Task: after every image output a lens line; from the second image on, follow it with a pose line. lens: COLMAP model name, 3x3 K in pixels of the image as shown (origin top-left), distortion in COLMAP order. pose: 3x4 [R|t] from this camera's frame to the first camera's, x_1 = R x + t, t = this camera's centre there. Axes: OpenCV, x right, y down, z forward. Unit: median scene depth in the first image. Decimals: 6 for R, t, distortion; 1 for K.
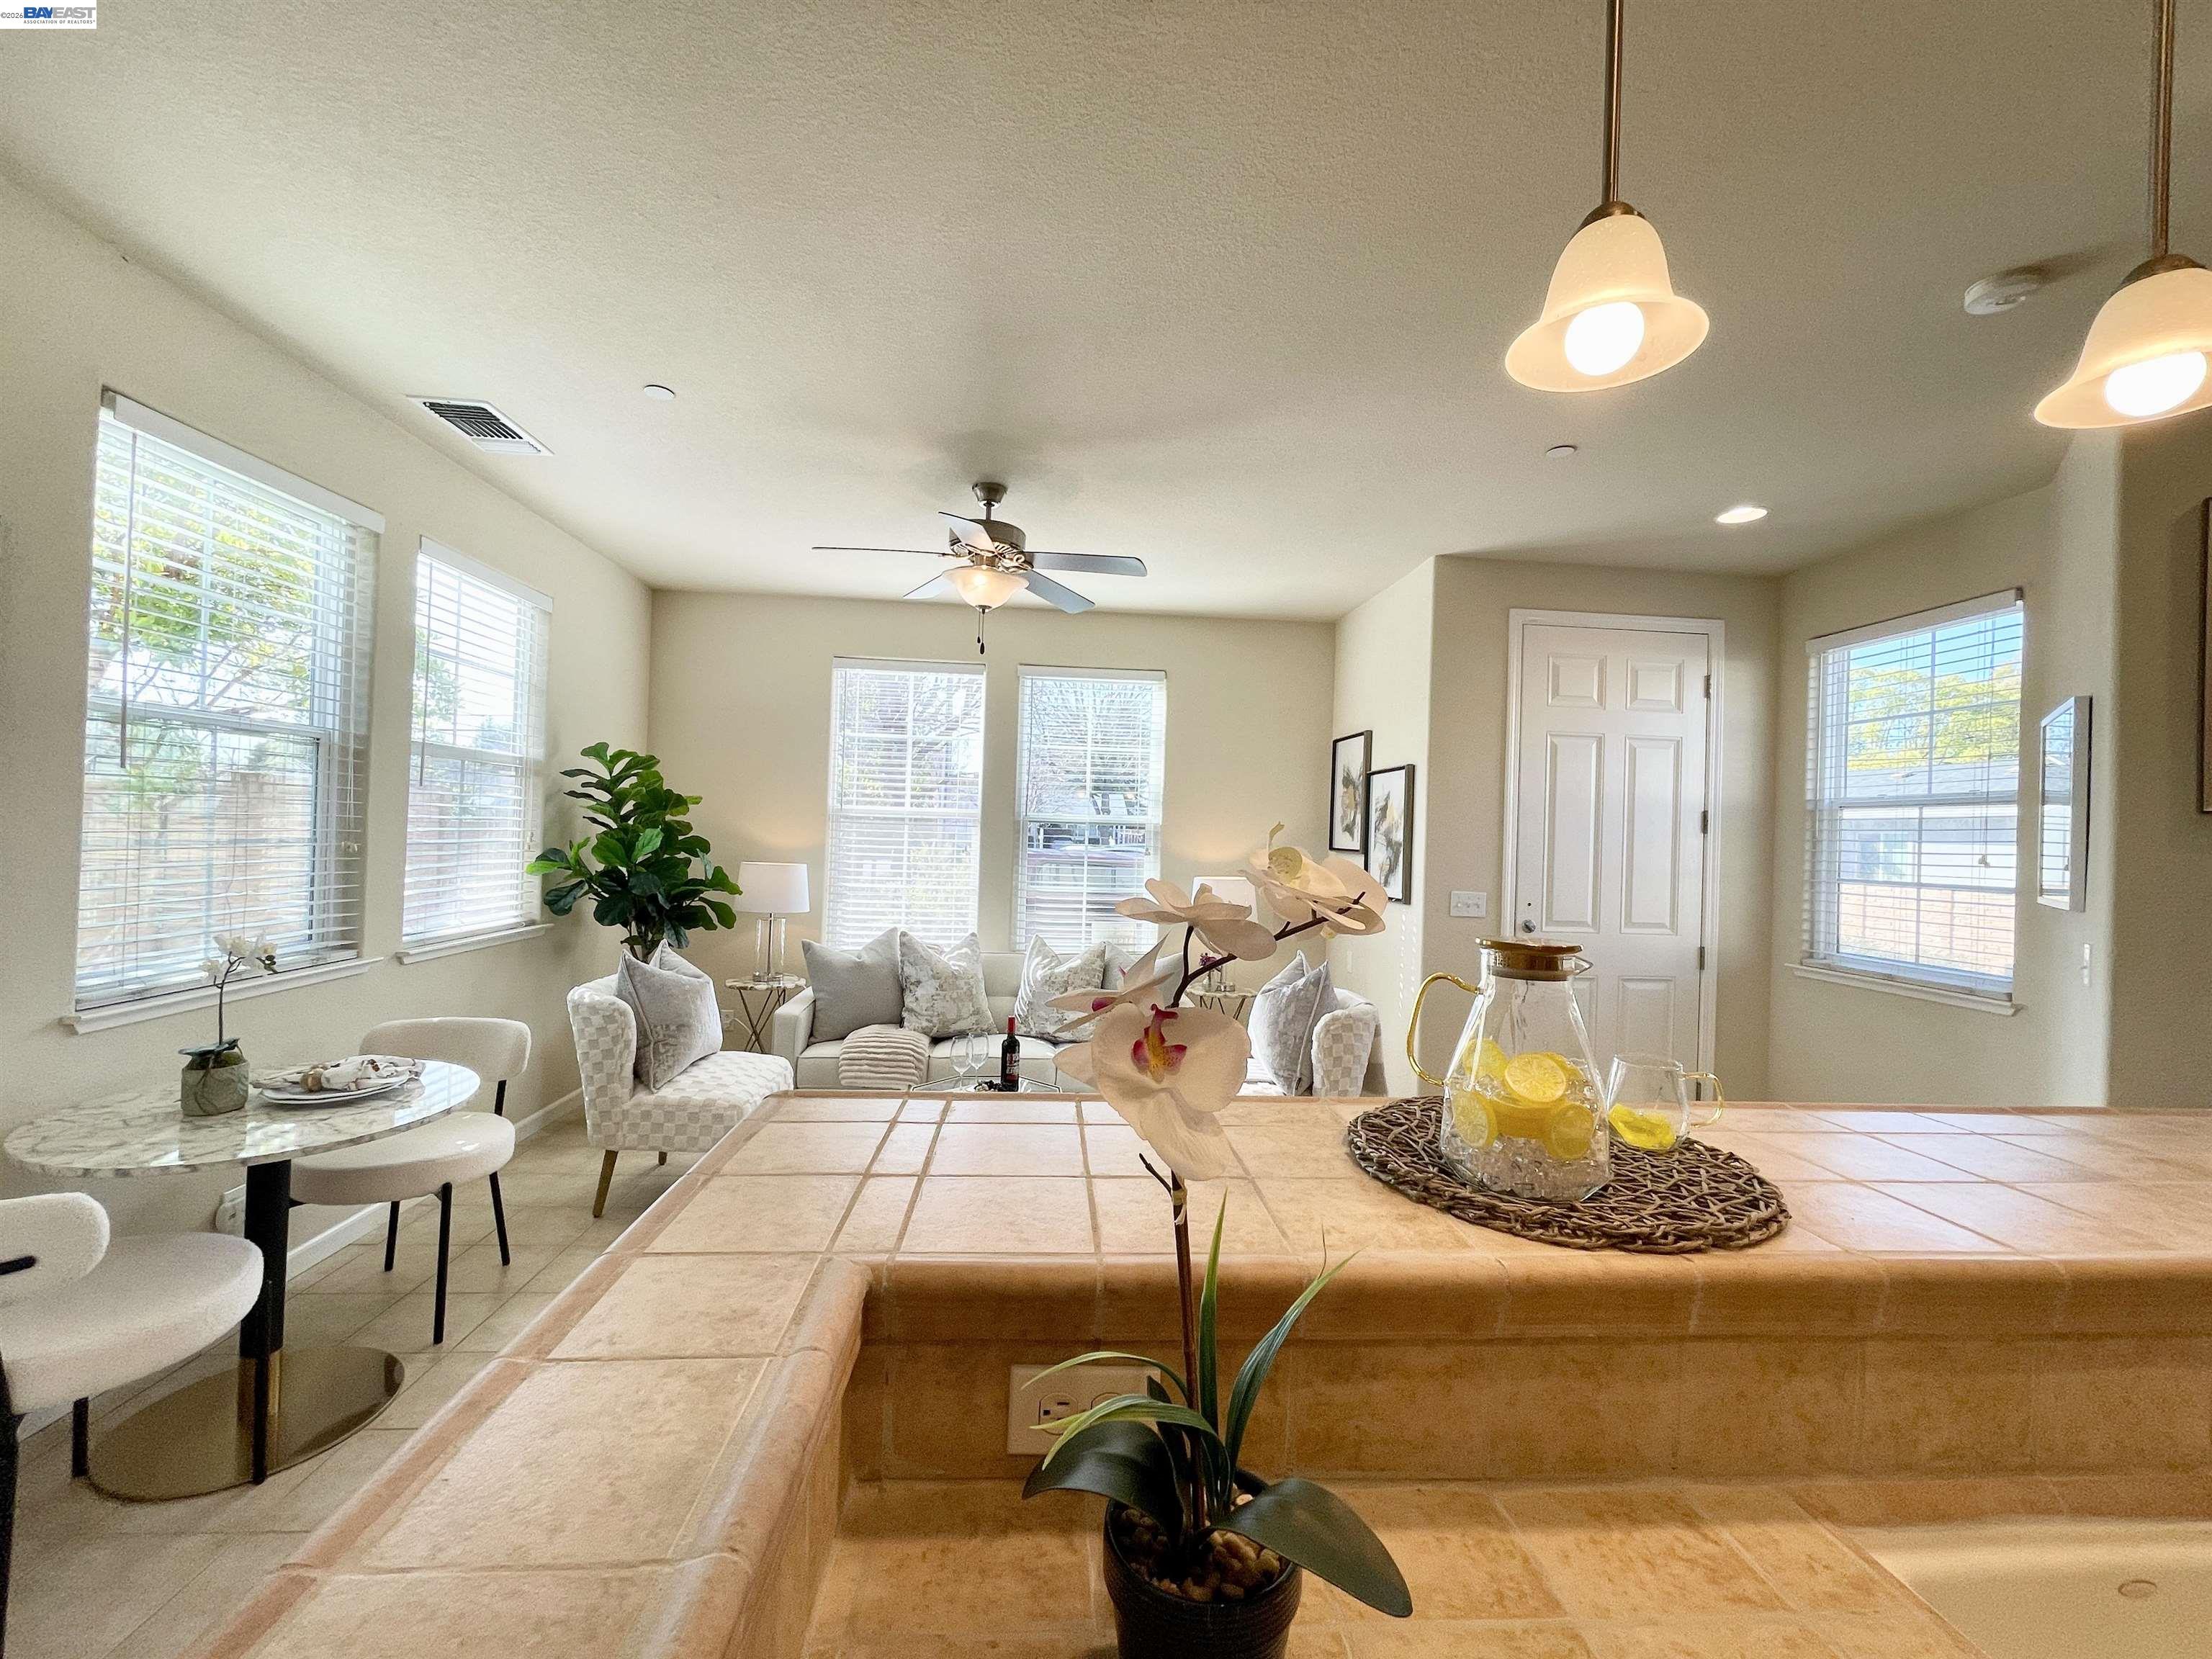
lens RADIAL K [[890.9, 0, 1103.3], [0, 890.9, 825.8], [0, 0, 1]] dist [-0.002938, 0.000023]
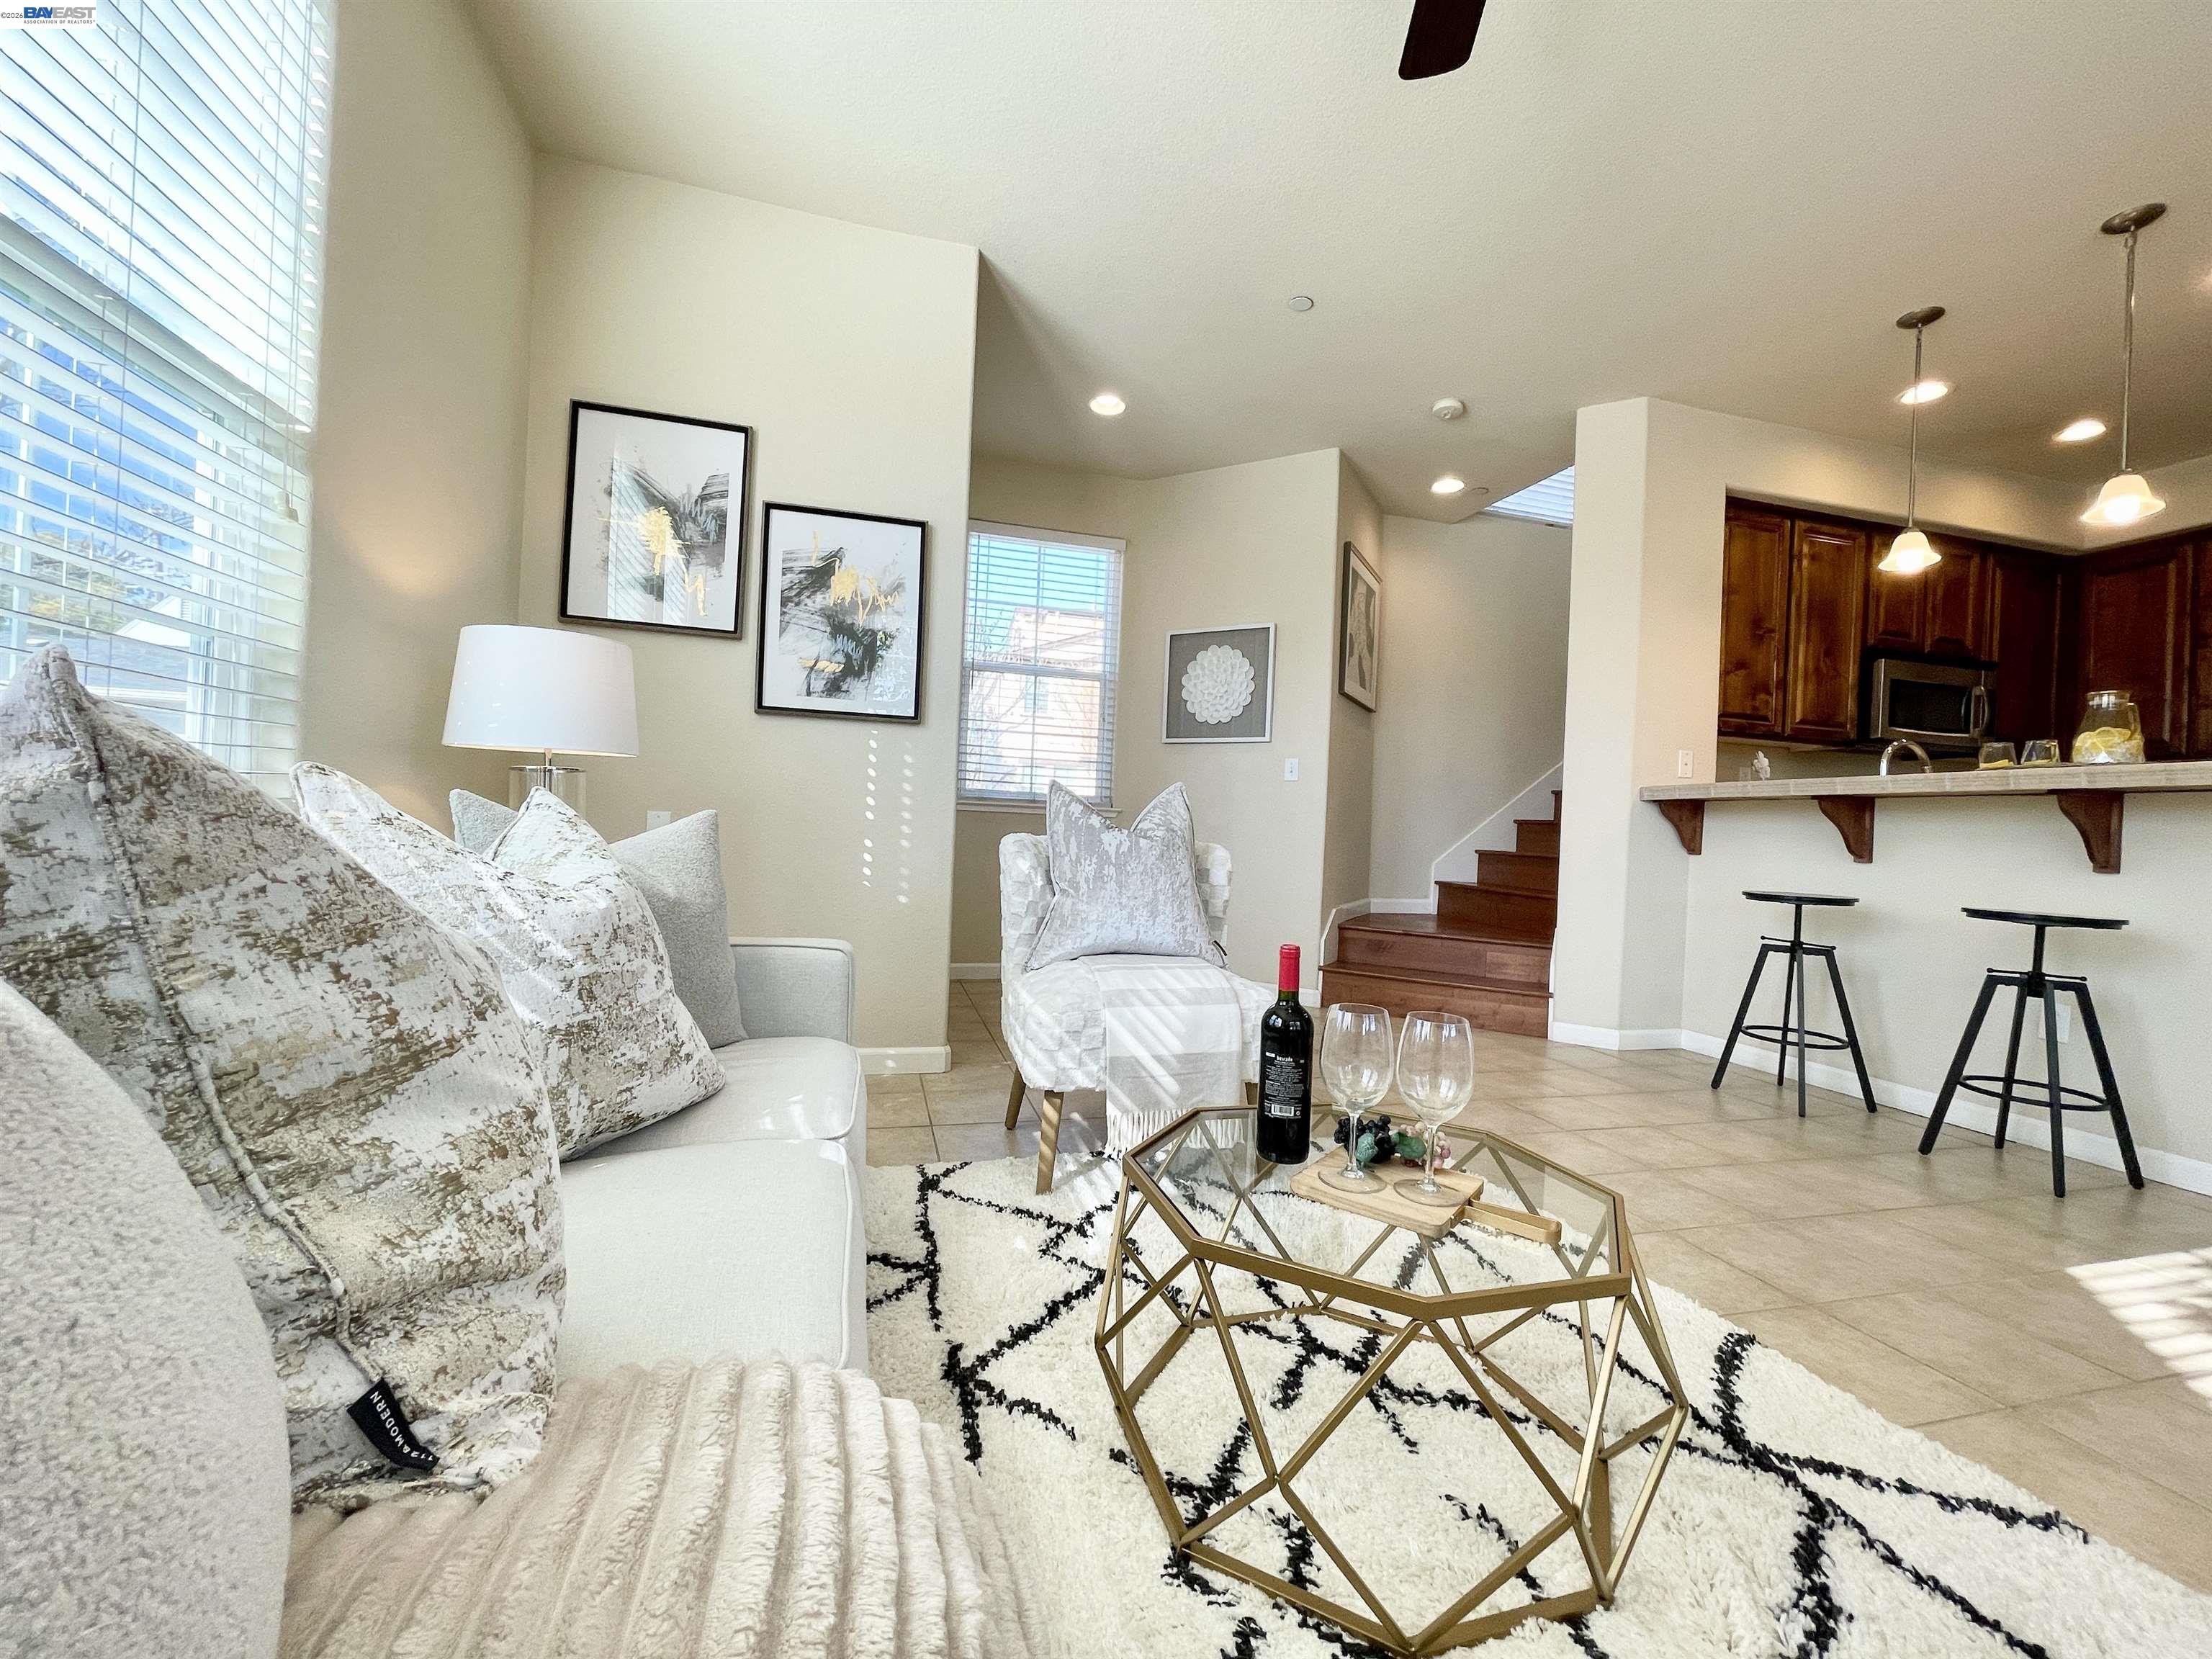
lens RADIAL K [[890.9, 0, 1101.4], [0, 890.9, 831.2], [0, 0, 1]] dist [-0.002938, 0.000023]
pose [[-0.188884, -0.044674, 0.980983, -0.390144], [-0.058873, 0.997683, 0.034099, 0.146343], [-0.980233, -0.051312, -0.191077, 1.033137]]
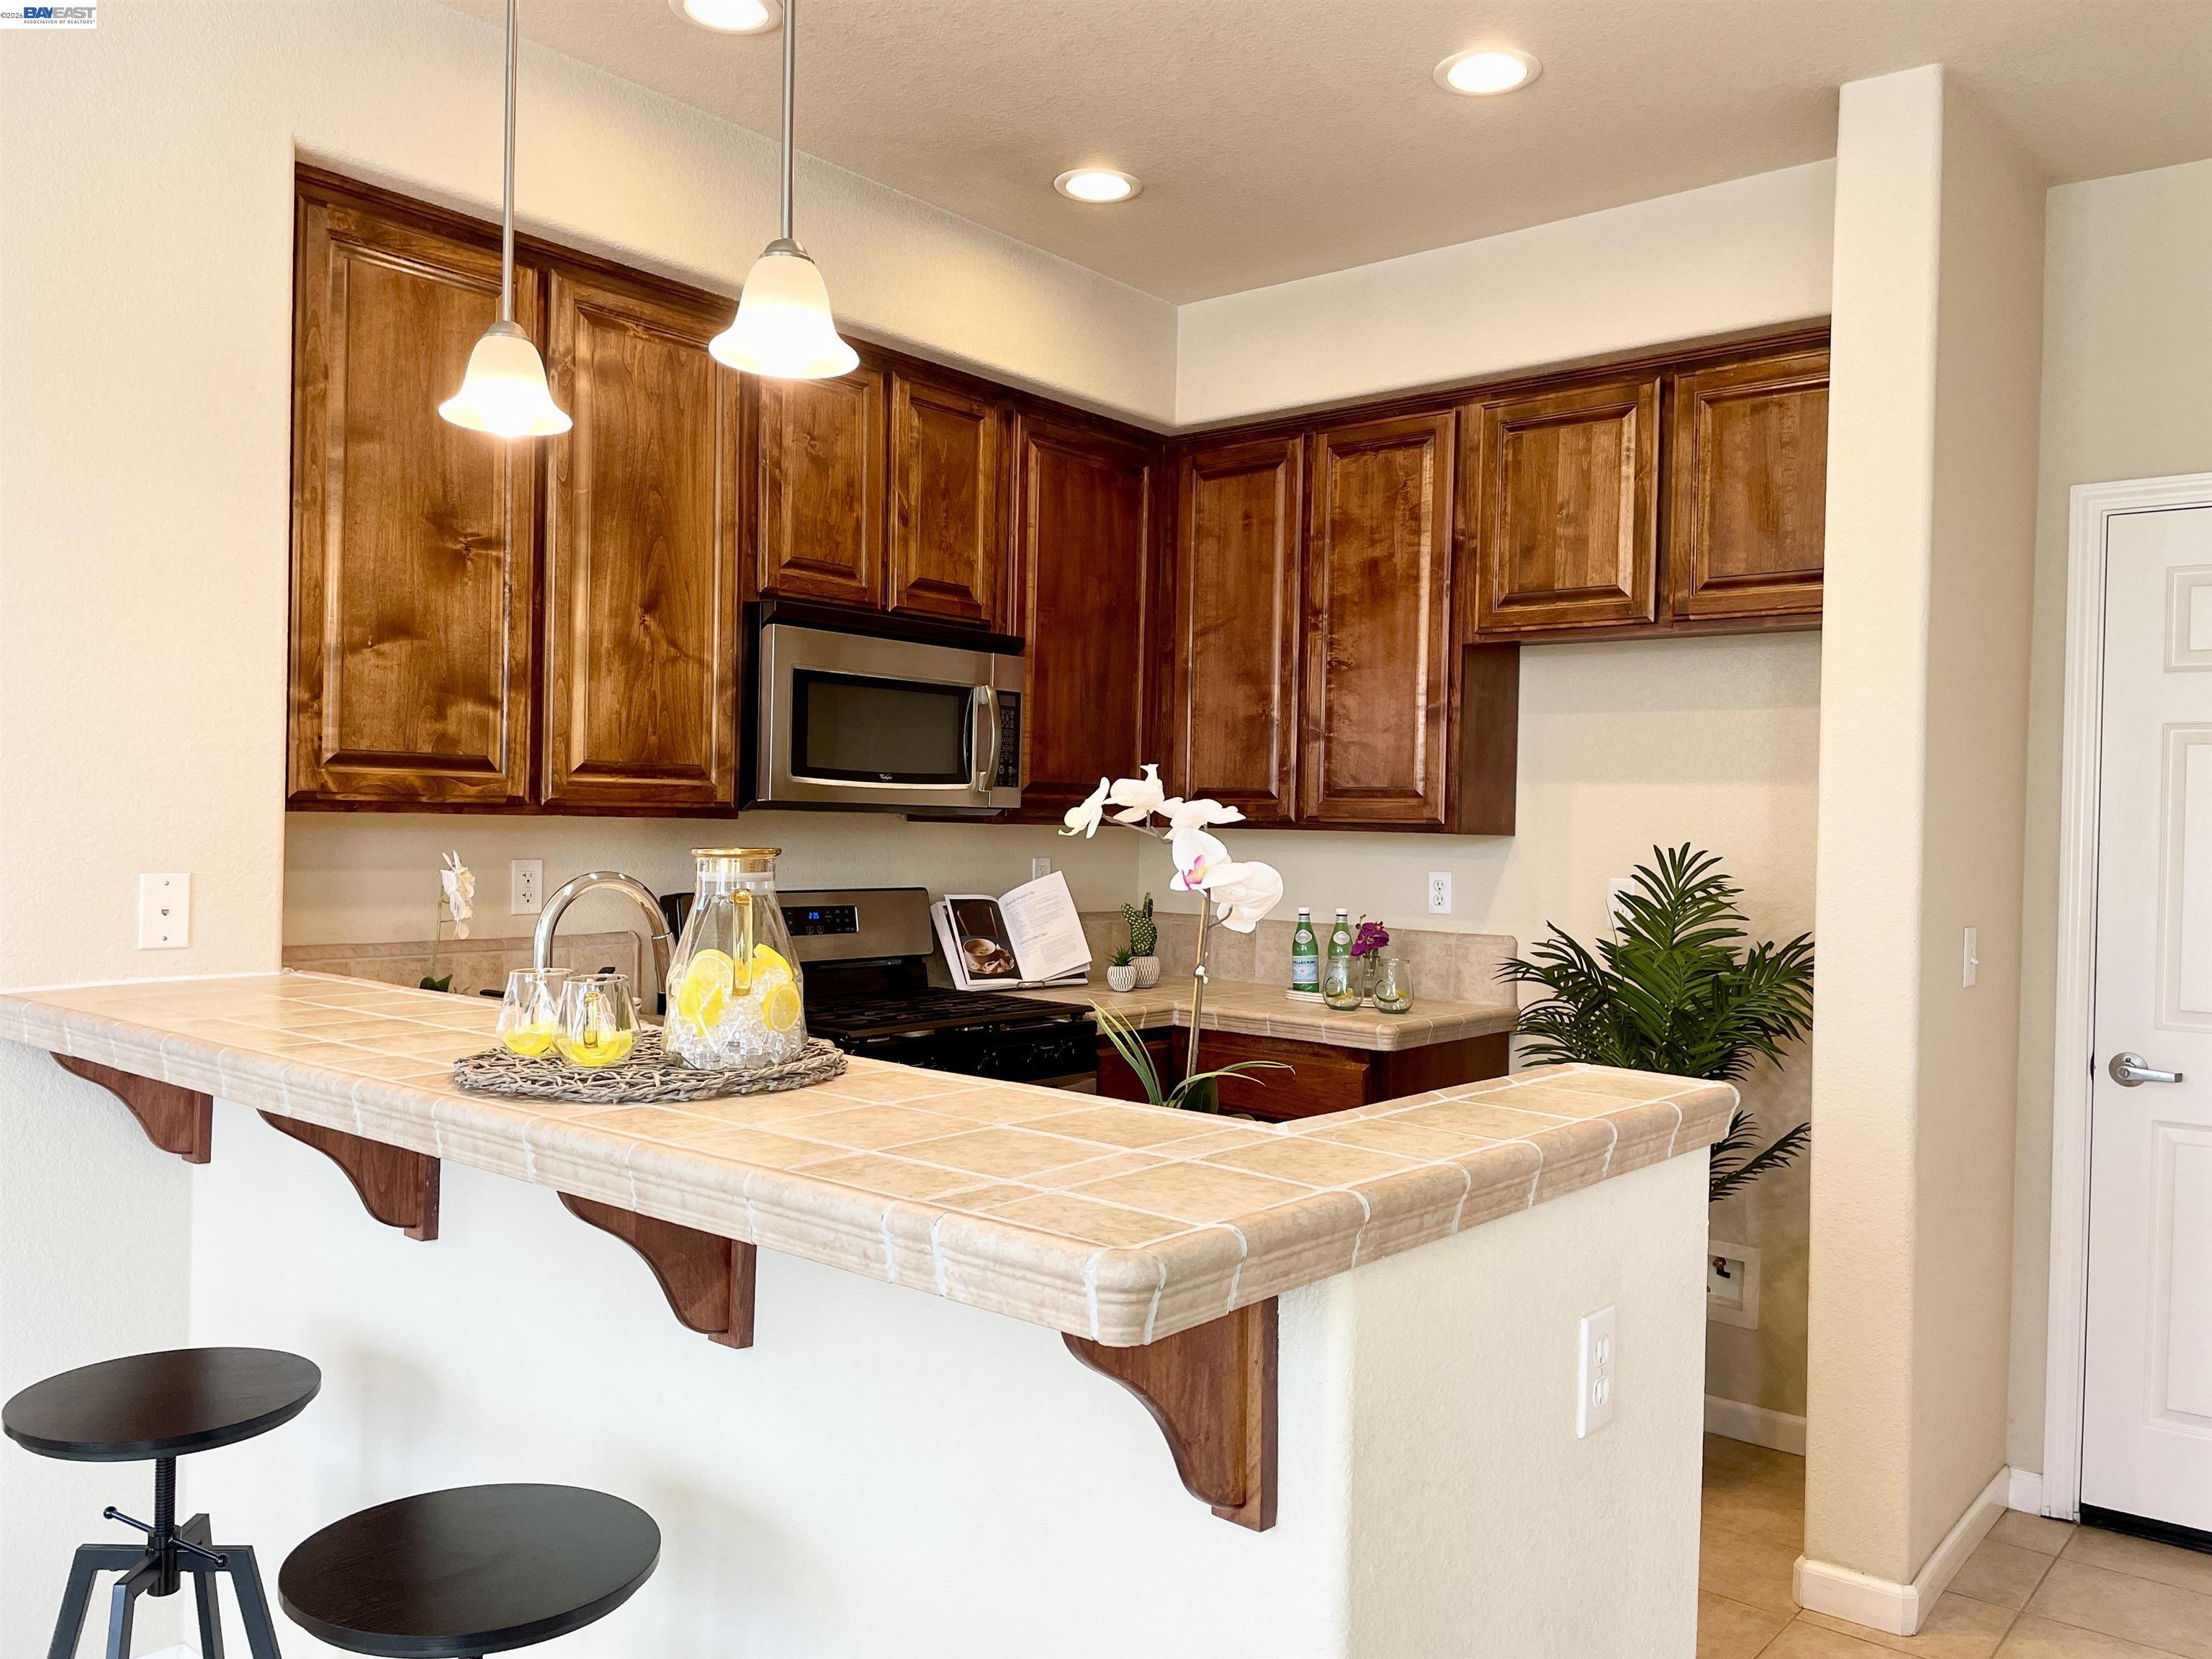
lens RADIAL K [[1657.9, 0, 1110.3], [0, 1657.9, 835.6], [0, 0, 1]] dist [0.055892, -0.025812]
pose [[-0.717211, -0.054718, 0.694705, -0.270238], [-0.053201, 0.998302, 0.023706, 0.008294], [-0.694823, -0.019956, -0.718904, 0.453993]]
